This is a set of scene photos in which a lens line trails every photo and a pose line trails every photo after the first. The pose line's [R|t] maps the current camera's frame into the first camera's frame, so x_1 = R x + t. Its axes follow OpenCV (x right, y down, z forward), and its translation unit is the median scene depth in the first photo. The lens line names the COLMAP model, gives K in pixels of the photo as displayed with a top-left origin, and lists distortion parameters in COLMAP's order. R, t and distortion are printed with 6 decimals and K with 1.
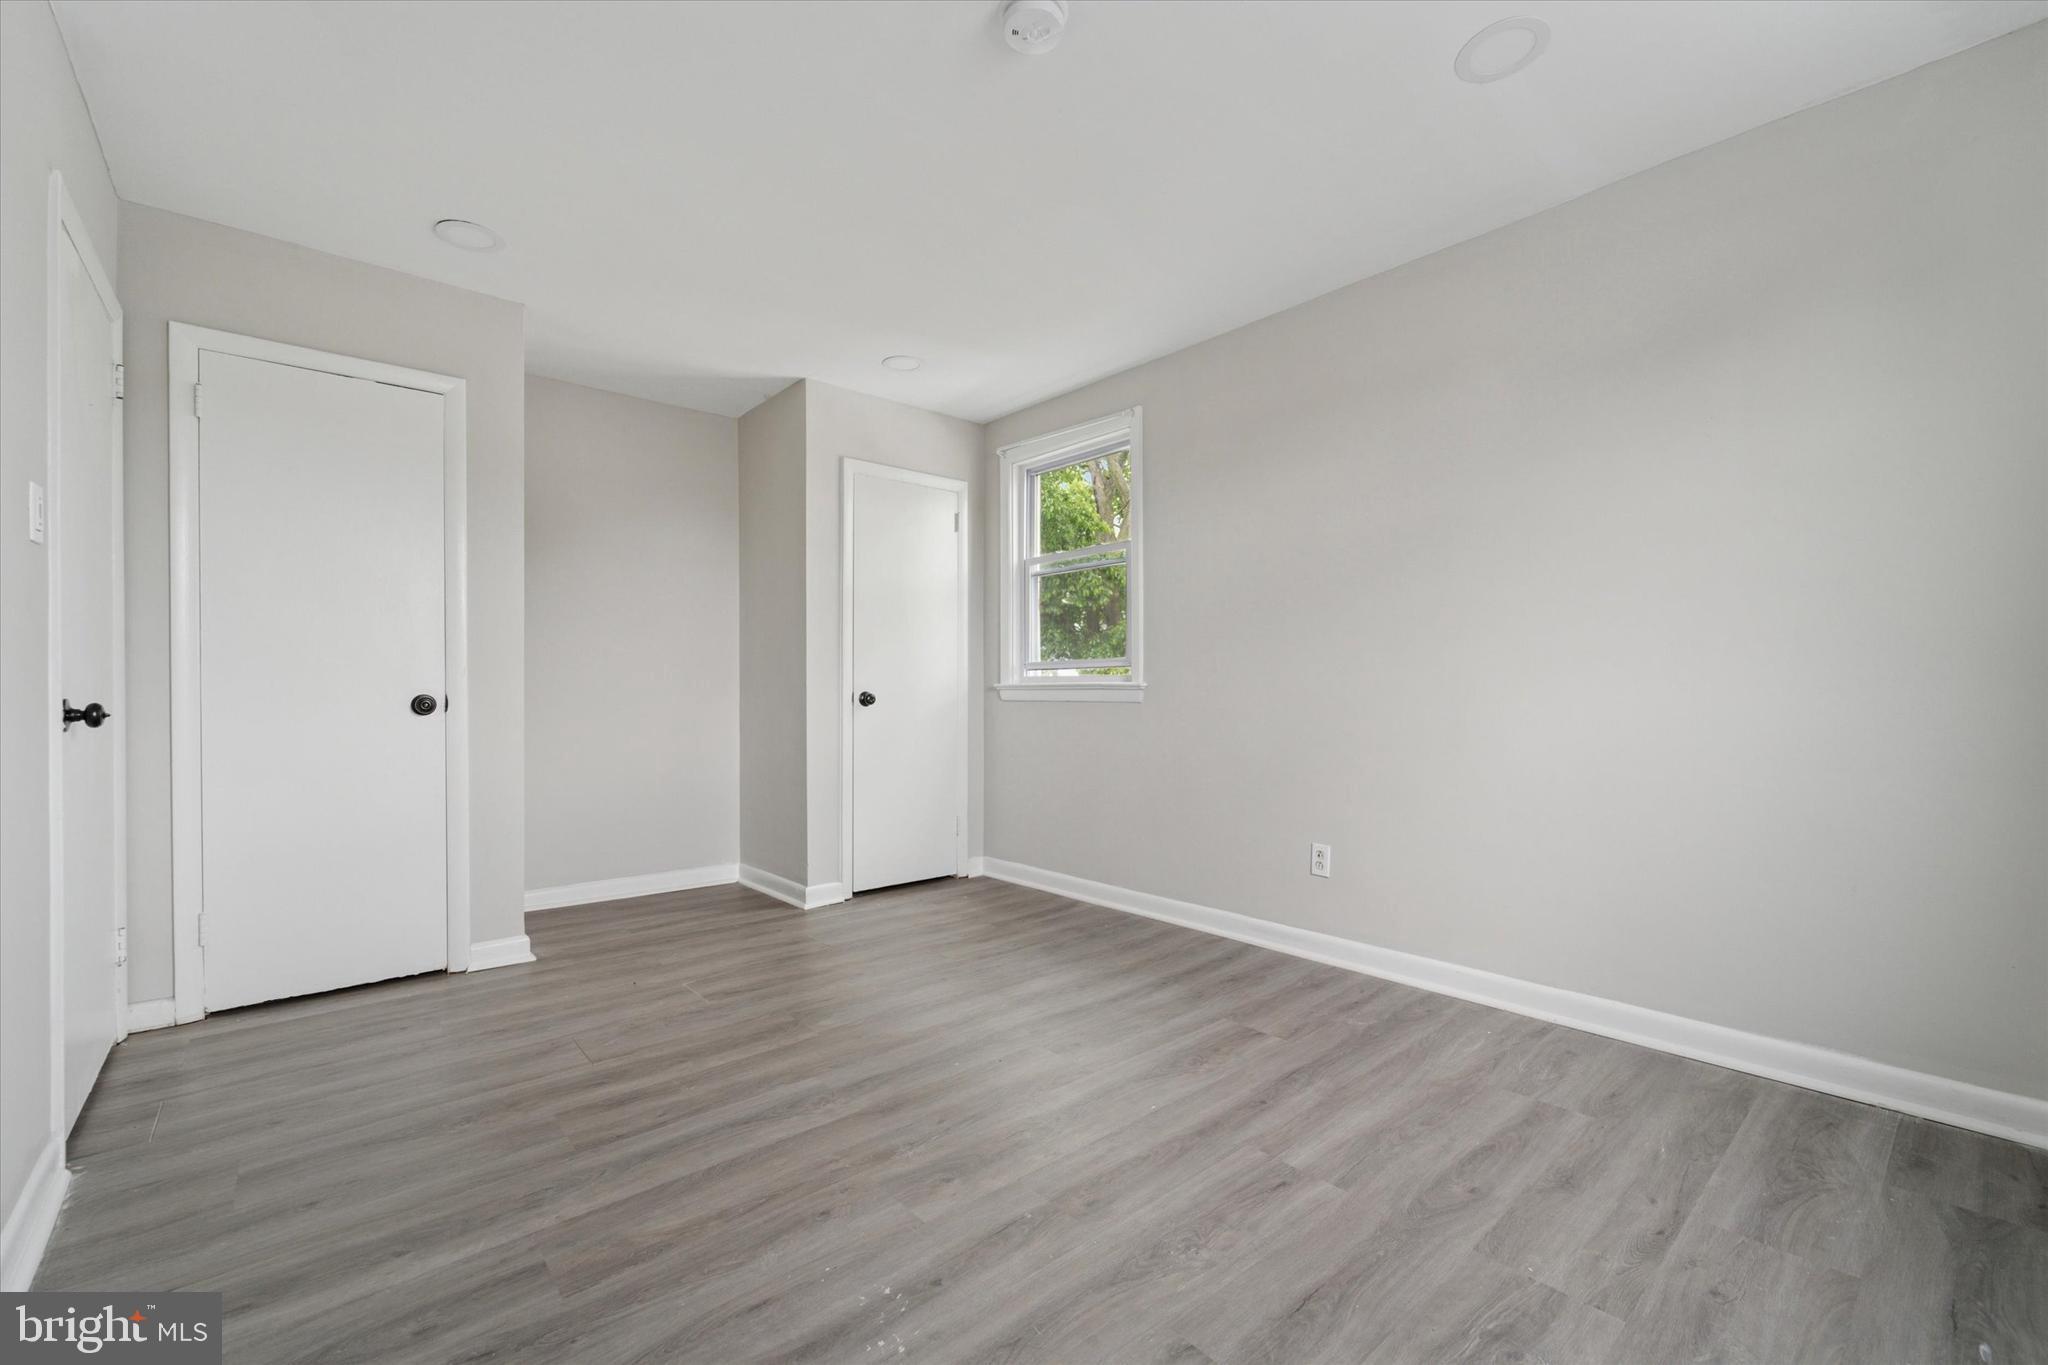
lens RADIAL K [[837.9, 0, 1027.1], [0, 837.9, 689.1], [0, 0, 1]] dist [-0.001653, -0.000631]
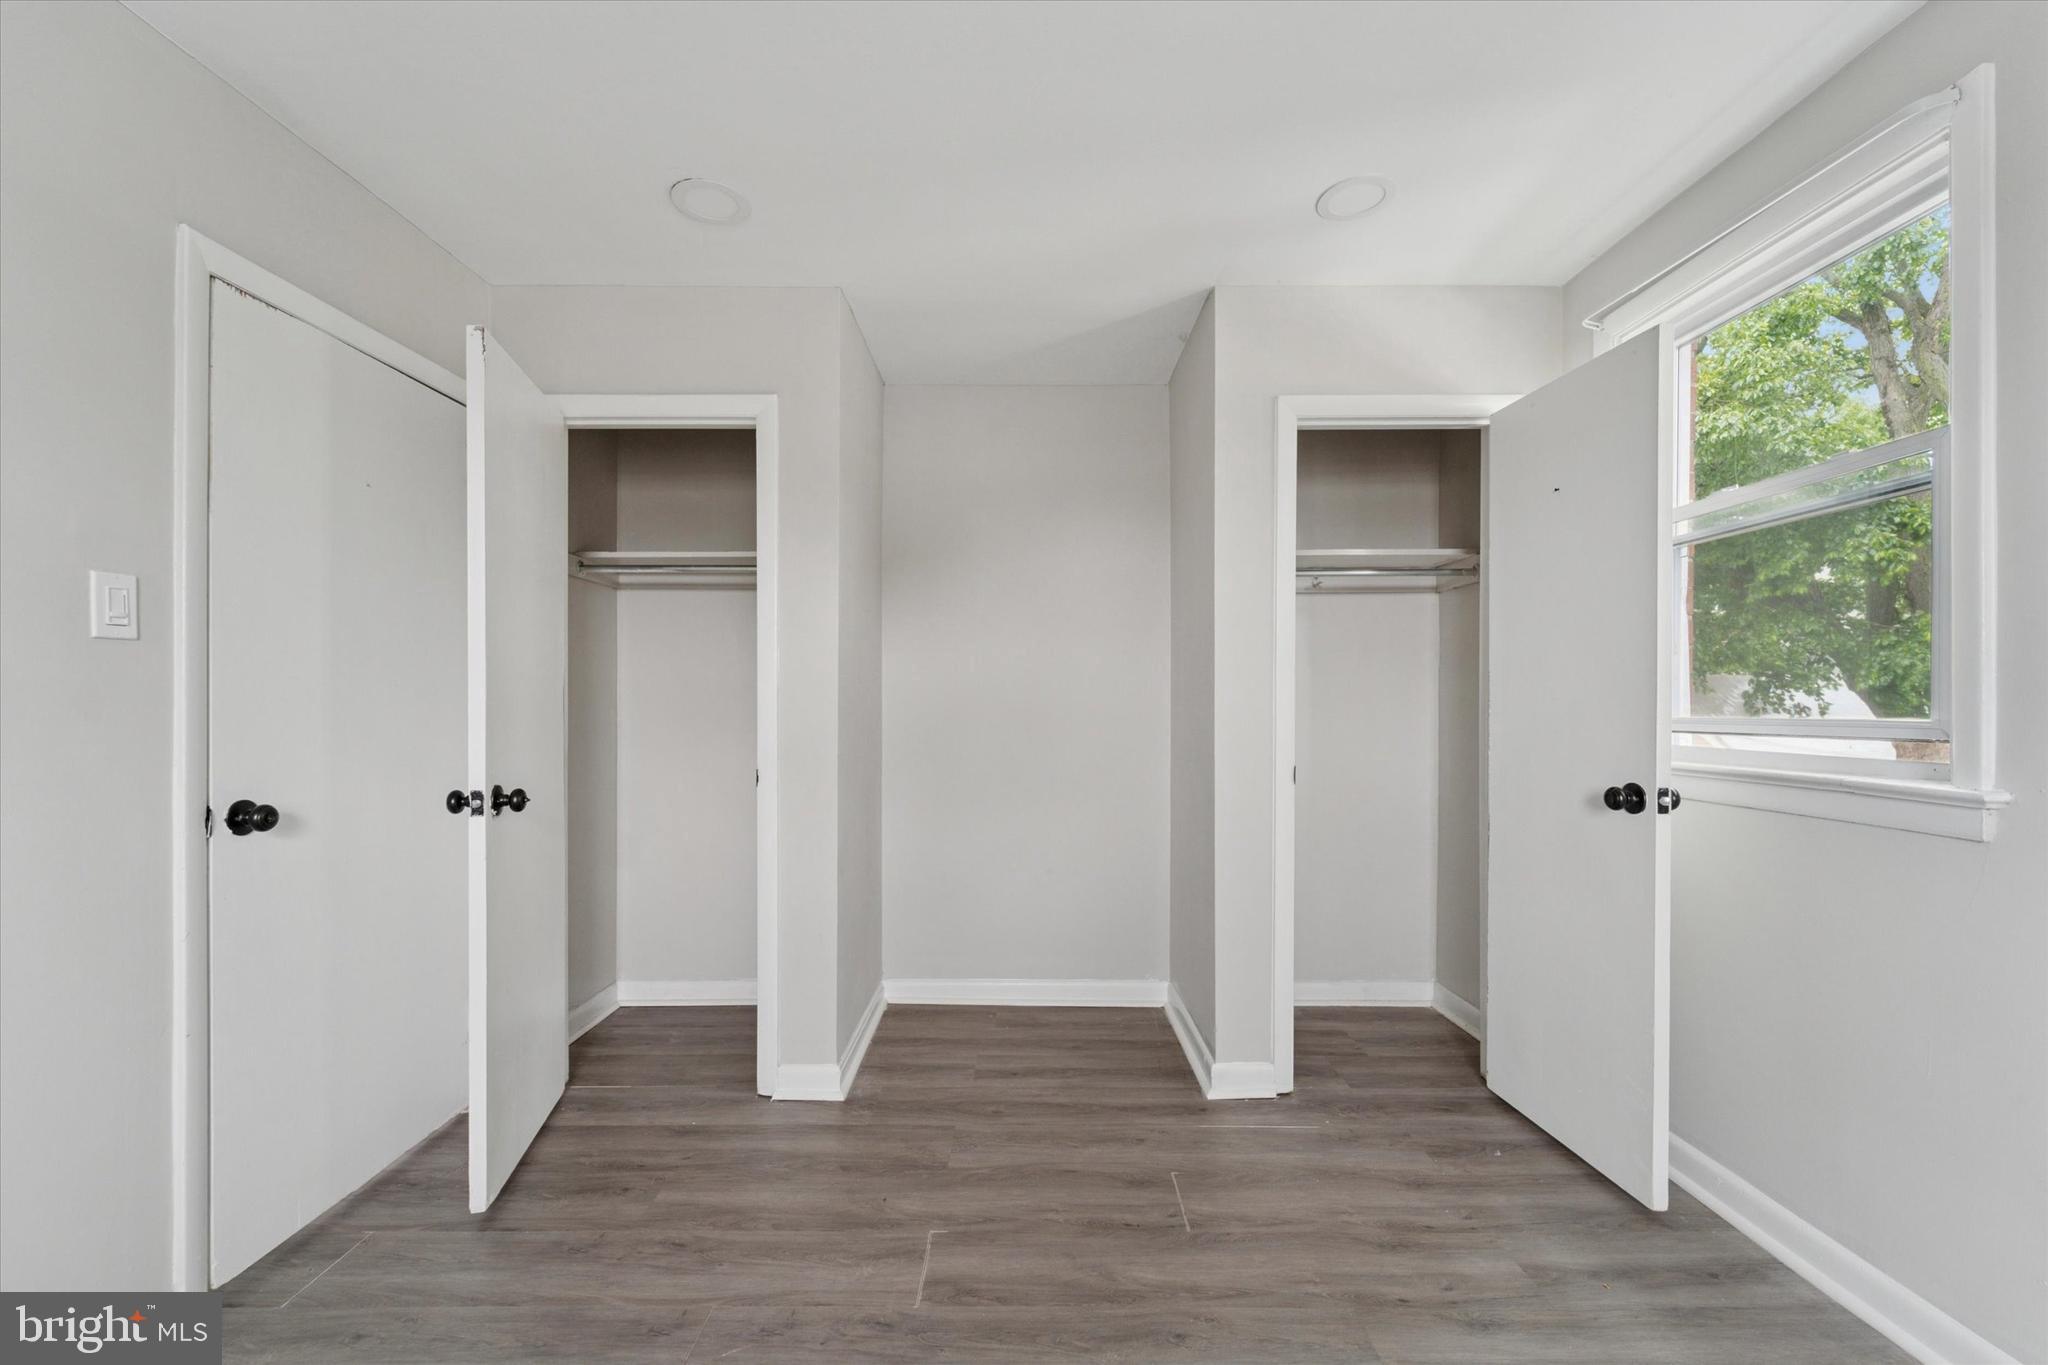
lens RADIAL K [[834.2, 0, 1027.8], [0, 834.2, 704.0], [0, 0, 1]] dist [0.002687, 0.000129]
pose [[0.751890, 0.001779, -0.659287, 0.075903], [0.000999, 0.999992, 0.003837, -0.062303], [0.659288, -0.003544, 0.751882, 0.546839]]
